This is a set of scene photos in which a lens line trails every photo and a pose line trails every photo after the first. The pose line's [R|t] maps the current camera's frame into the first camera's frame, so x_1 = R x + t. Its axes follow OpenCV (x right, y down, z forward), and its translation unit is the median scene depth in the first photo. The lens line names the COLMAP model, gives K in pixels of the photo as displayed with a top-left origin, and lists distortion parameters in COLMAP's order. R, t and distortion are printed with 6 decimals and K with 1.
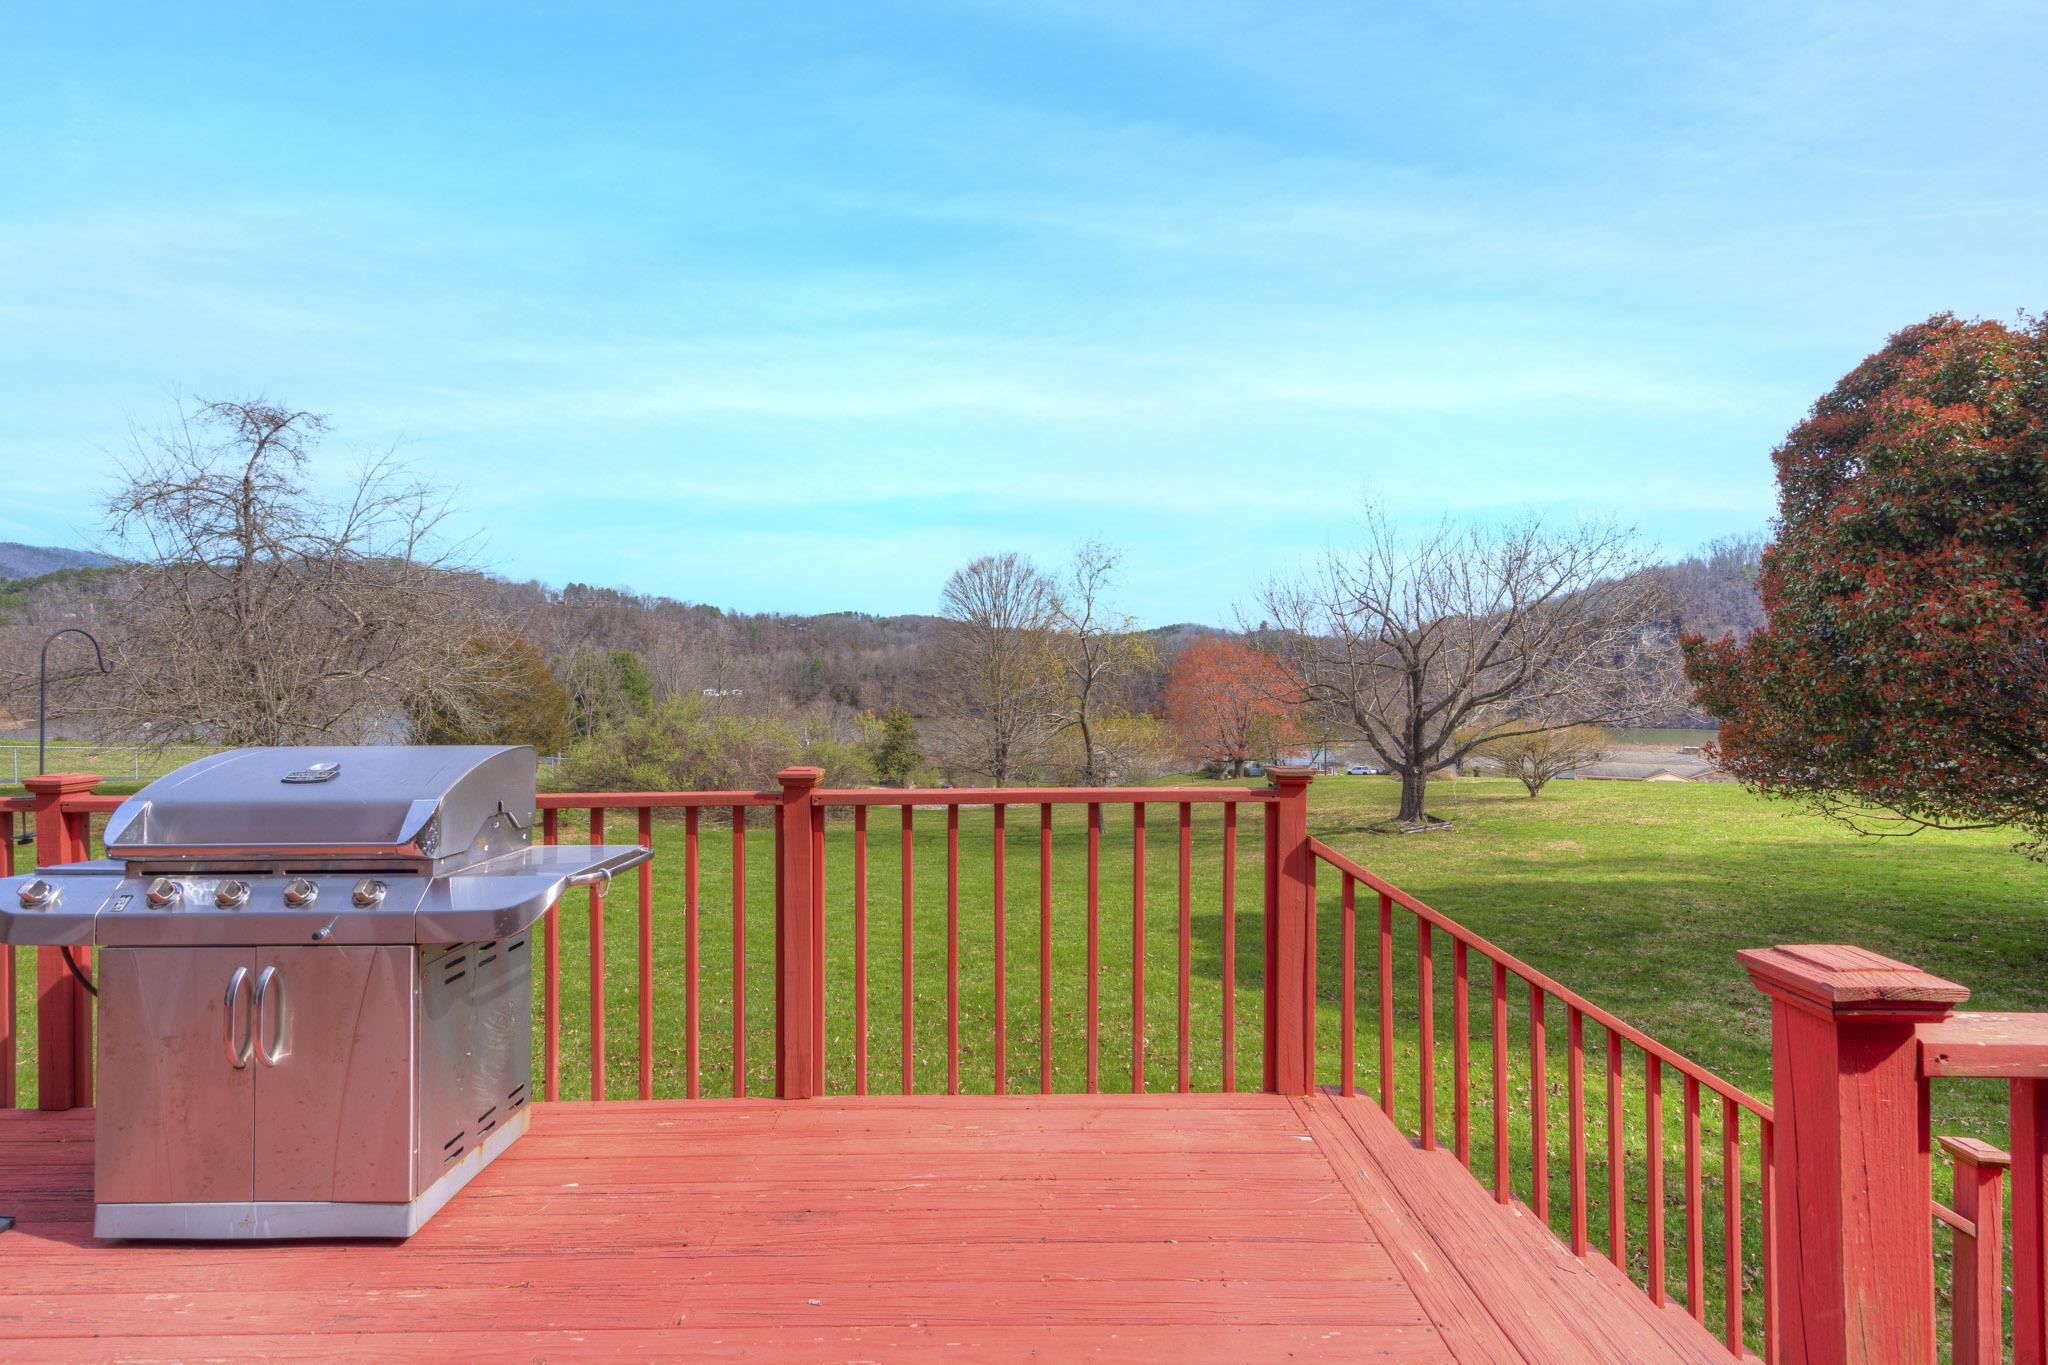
lens RADIAL K [[930.2, 0, 1026.8], [0, 930.2, 694.4], [0, 0, 1]] dist [-0.002247, 0.000204]
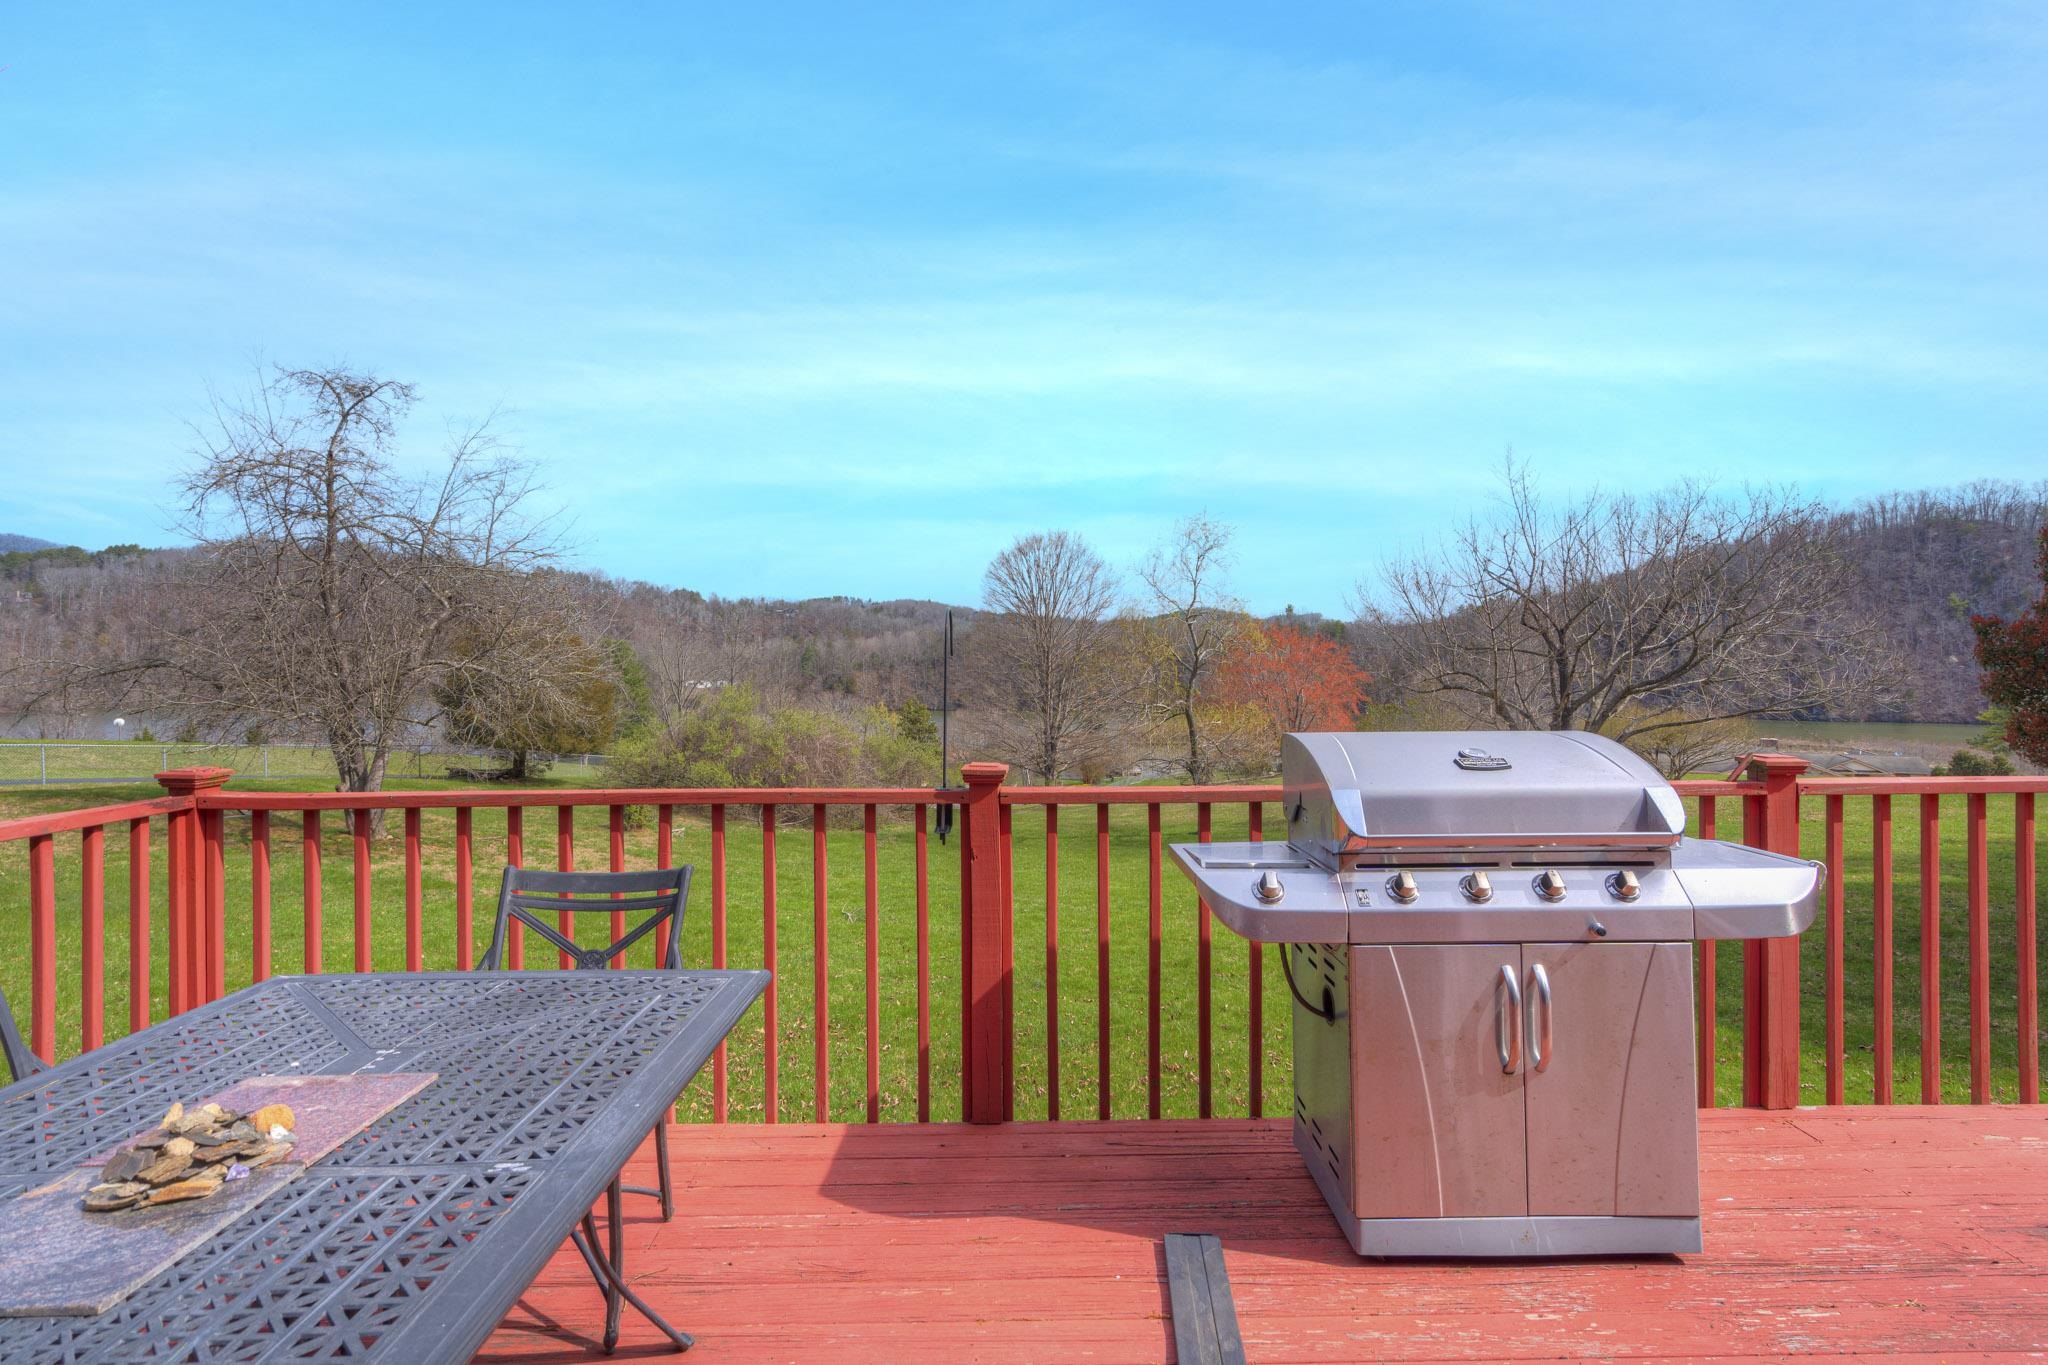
lens RADIAL K [[1002.4, 0, 1024.0], [0, 1002.4, 682.5], [0, 0, 1]] dist [0.022510, -0.017152]
pose [[0.999986, -0.003755, -0.003687, -0.136288], [0.003746, 0.999990, -0.002405, 0.000889], [0.003696, 0.002391, 0.999990, -0.002191]]
